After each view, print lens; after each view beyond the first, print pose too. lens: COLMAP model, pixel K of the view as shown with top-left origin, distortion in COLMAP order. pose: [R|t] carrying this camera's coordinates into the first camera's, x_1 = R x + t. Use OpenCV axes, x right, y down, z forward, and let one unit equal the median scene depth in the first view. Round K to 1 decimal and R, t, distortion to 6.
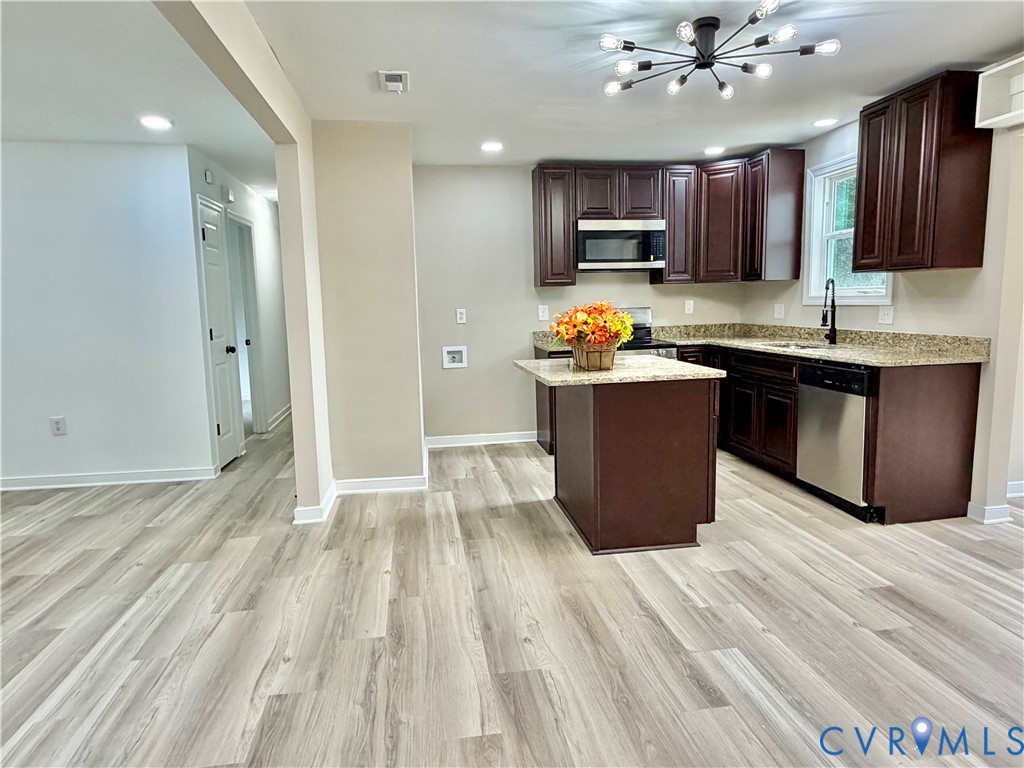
lens RADIAL K [[624.3, 0, 512.5], [0, 624.3, 382.5], [0, 0, 1]] dist [0.000576, 0.000363]
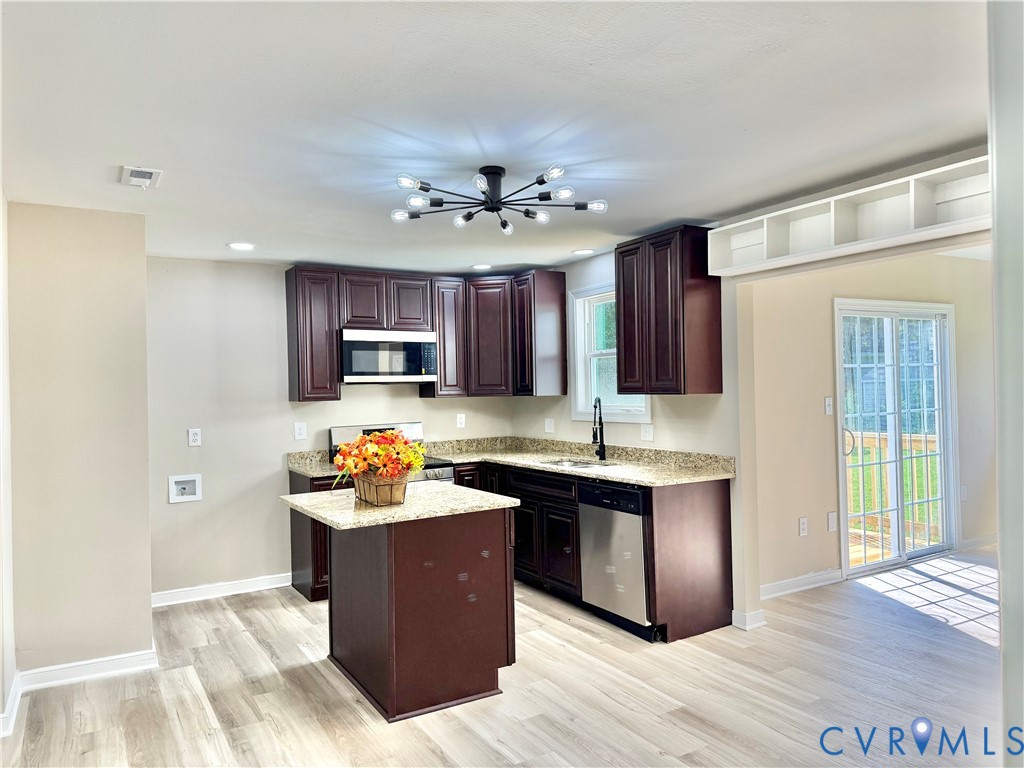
lens RADIAL K [[721.6, 0, 512.4], [0, 721.6, 381.2], [0, 0, 1]] dist [0.054864, -0.061031]
pose [[0.927478, 0.007190, 0.373808, -0.087556], [0.048695, 0.988976, -0.139842, -0.040542], [-0.370692, 0.147902, 0.916904, -0.061525]]
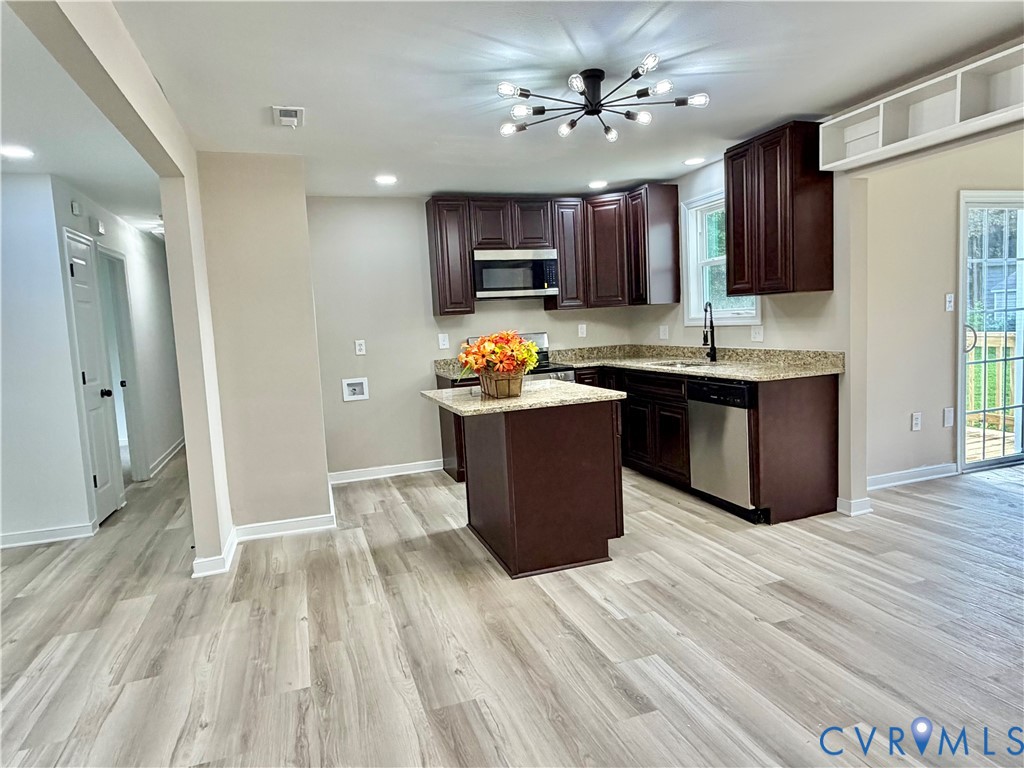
lens RADIAL K [[624.3, 0, 512.6], [0, 624.3, 380.7], [0, 0, 1]] dist [0.000576, 0.000363]
pose [[0.983923, -0.045858, 0.172605, -0.029284], [0.052833, 0.997953, -0.036039, -0.009245], [-0.170599, 0.044578, 0.984332, -0.016103]]
